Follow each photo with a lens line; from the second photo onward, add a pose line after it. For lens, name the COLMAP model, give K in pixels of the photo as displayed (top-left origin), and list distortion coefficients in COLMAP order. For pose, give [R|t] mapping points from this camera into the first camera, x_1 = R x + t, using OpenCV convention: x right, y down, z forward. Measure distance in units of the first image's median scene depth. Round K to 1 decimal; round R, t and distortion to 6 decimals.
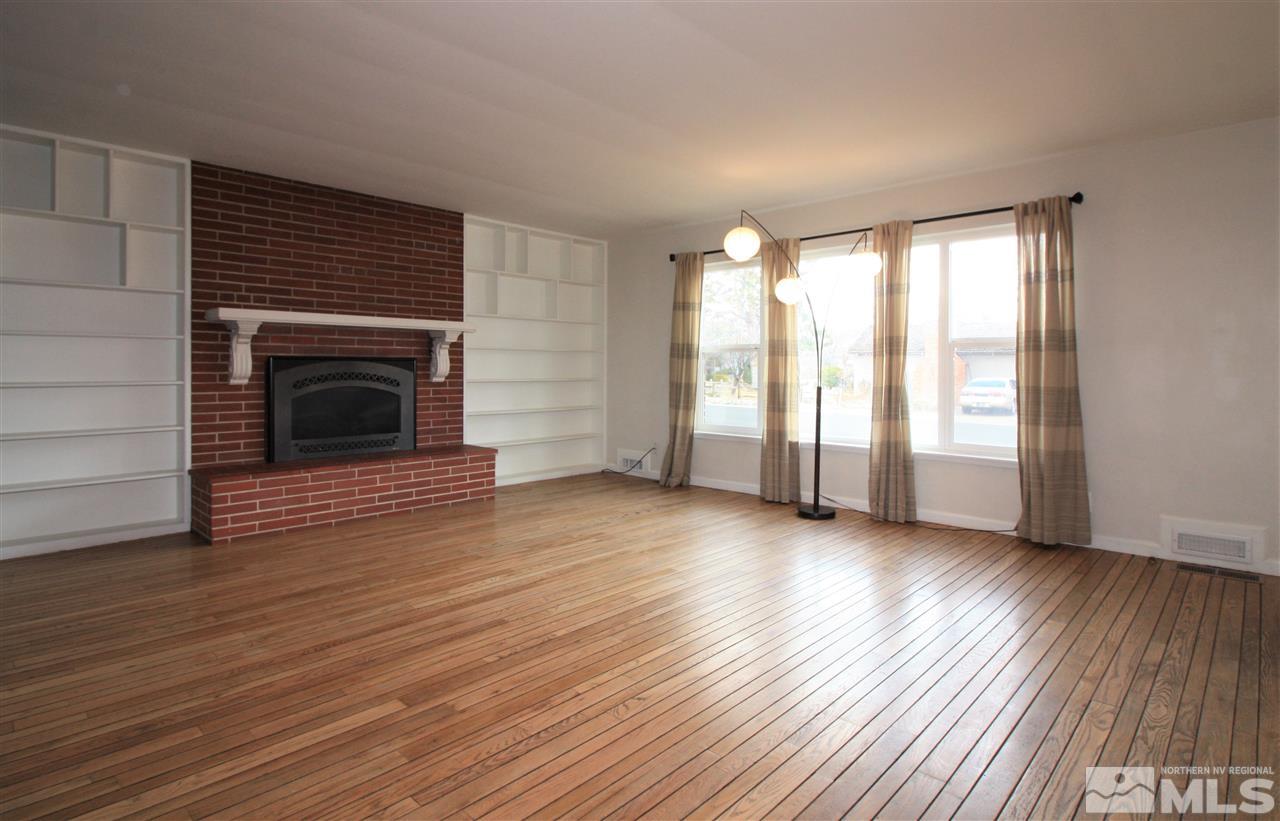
lens RADIAL K [[652.0, 0, 637.1], [0, 652.0, 384.3], [0, 0, 1]] dist [0.002272, -0.011427]
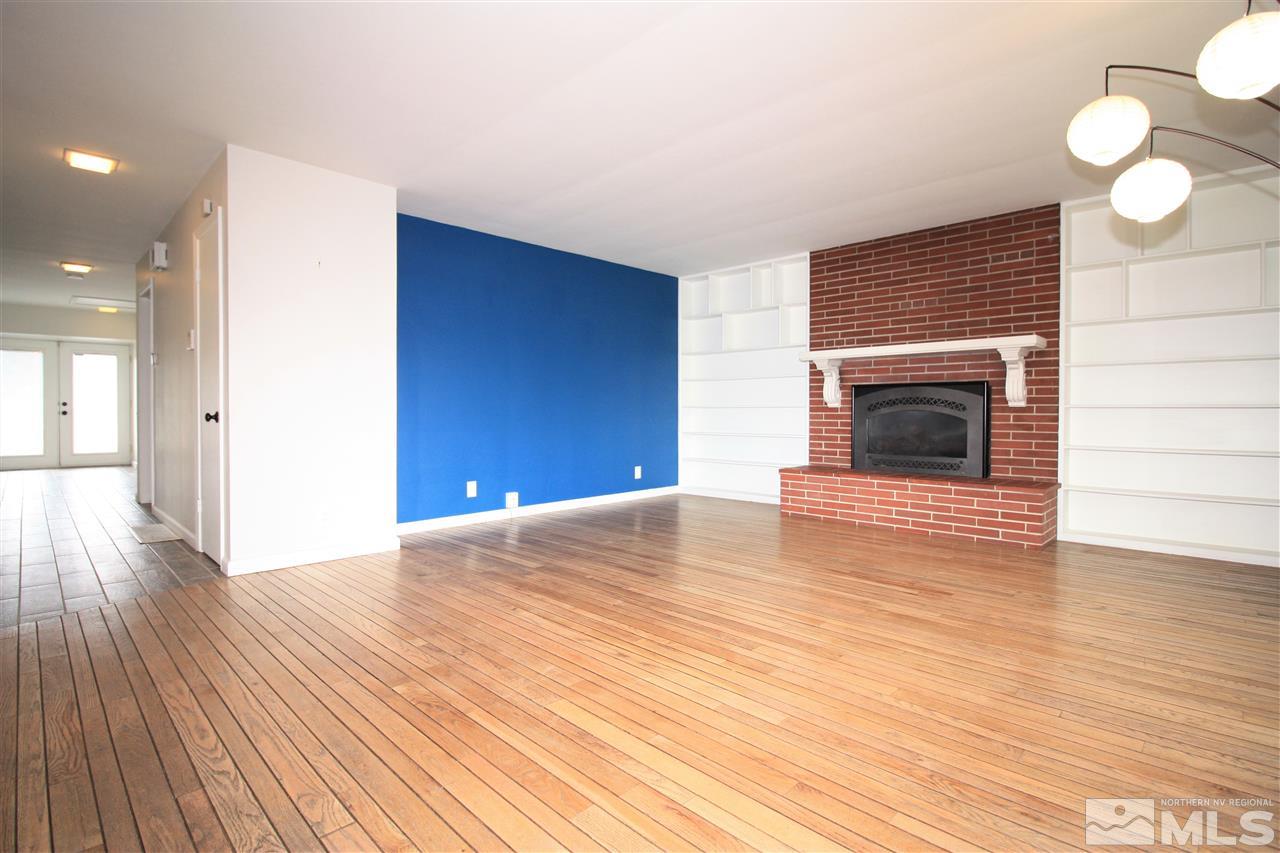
lens RADIAL K [[589.5, 0, 640.0], [0, 589.5, 426.5], [0, 0, 1]] dist [0.003079, -0.012002]
pose [[0.007578, 0.023370, -0.999698, 0.583756], [-0.027566, 0.999352, 0.023153, 0.022180], [0.999591, 0.027382, 0.008217, 0.571221]]
